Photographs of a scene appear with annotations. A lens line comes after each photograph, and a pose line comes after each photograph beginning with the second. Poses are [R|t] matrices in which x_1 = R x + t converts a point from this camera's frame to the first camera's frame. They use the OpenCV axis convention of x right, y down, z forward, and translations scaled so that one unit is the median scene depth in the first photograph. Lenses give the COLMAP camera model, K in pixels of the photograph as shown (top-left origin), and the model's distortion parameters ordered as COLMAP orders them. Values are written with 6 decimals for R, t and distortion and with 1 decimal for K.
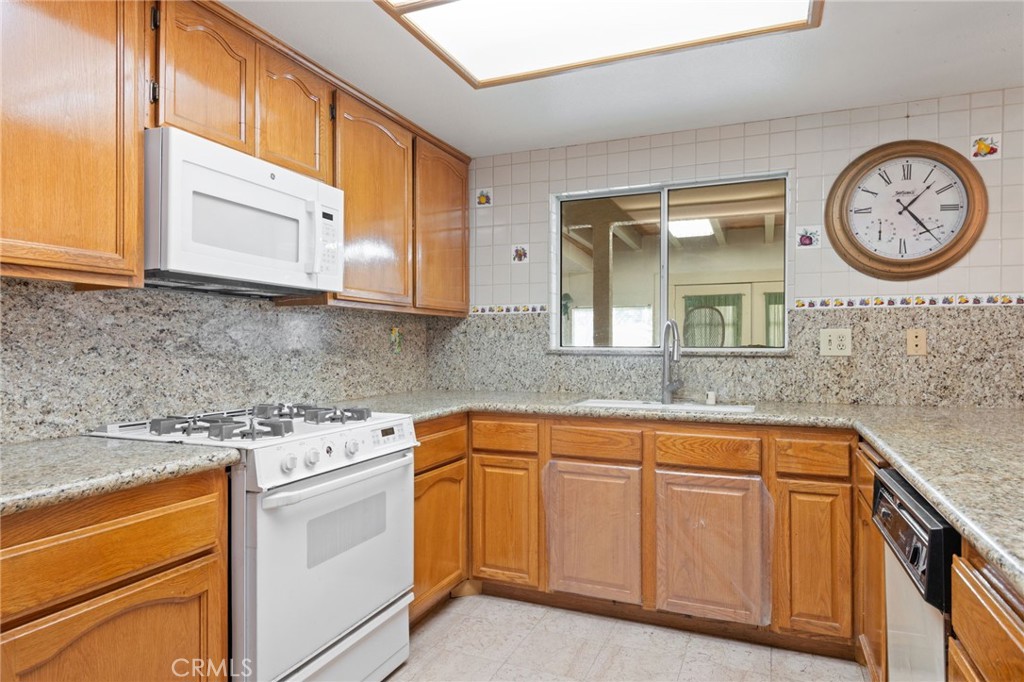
lens RADIAL K [[613.6, 0, 512.0], [0, 613.6, 341.0], [0, 0, 1]] dist [0.016919, 0.000087]
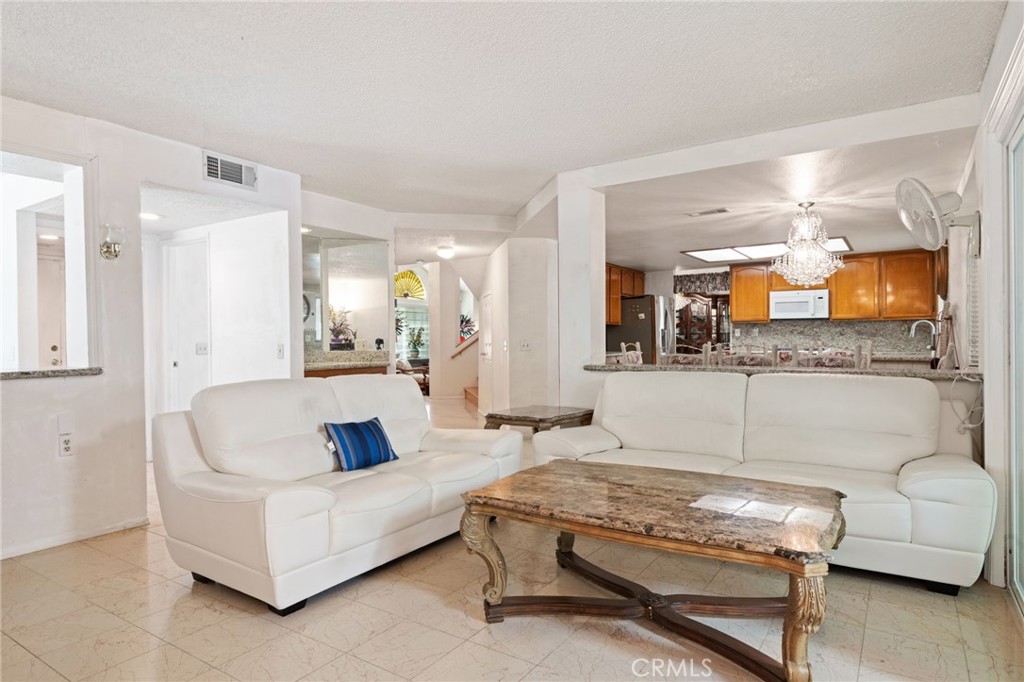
lens RADIAL K [[582.1, 0, 512.0], [0, 582.1, 341.0], [0, 0, 1]] dist [0.024307, 0.000249]
pose [[-0.182604, 0.005038, -0.983174, 3.054958], [0.012092, 0.999923, 0.002878, 0.022297], [0.983112, -0.011363, -0.182651, -0.166226]]
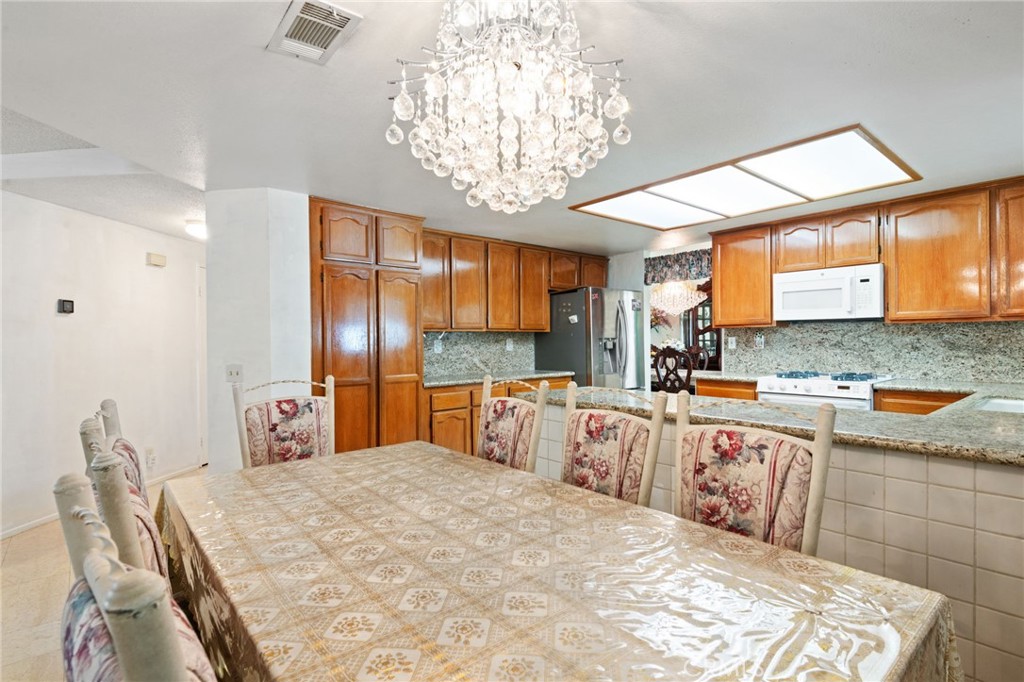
lens RADIAL K [[499.4, 0, 512.0], [0, 499.4, 341.0], [0, 0, 1]] dist [0.005677, -0.000454]
pose [[-0.446917, 0.004415, -0.894564, 1.447581], [0.013409, 0.999909, -0.001765, -0.016344], [0.894475, -0.012784, -0.446936, 0.603349]]
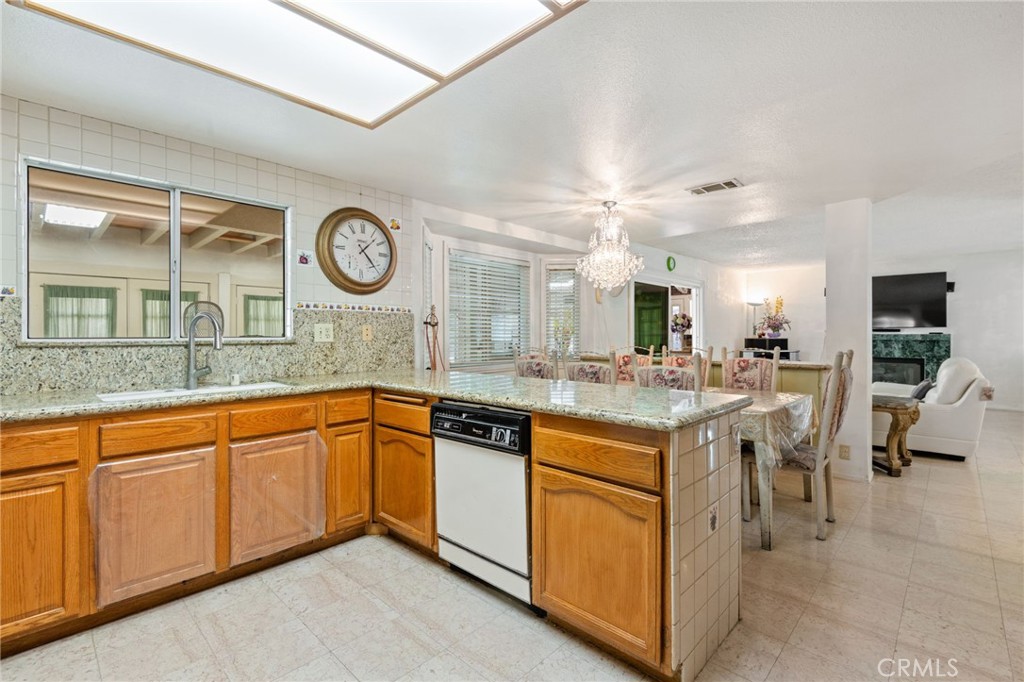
lens RADIAL K [[456.5, 0, 523.8], [0, 456.5, 333.8], [0, 0, 1]] dist [-0.000077, -0.000742]
pose [[0.345573, -0.001727, 0.938390, -0.347139], [-0.000726, 0.999998, 0.002108, 0.001587], [-0.938392, -0.001409, 0.345570, 0.187913]]
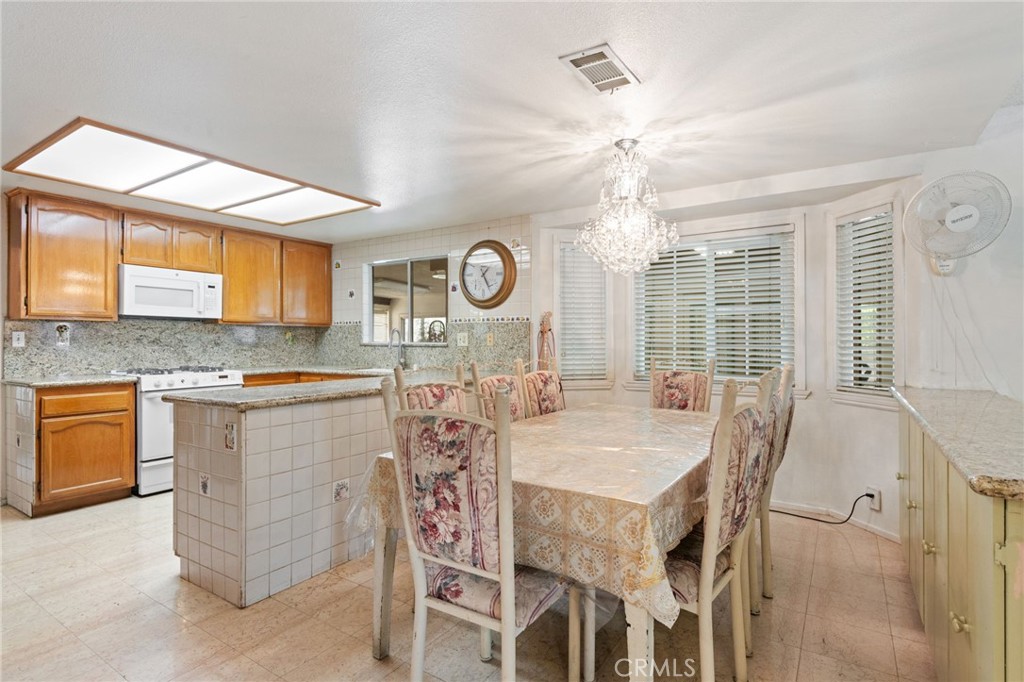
lens RADIAL K [[499.4, 0, 512.0], [0, 499.4, 341.0], [0, 0, 1]] dist [0.005677, -0.000454]
pose [[0.985992, -0.000660, -0.166791, 1.008361], [0.001839, 0.999974, 0.006914, -0.004549], [0.166782, -0.007124, 0.985968, -0.616333]]
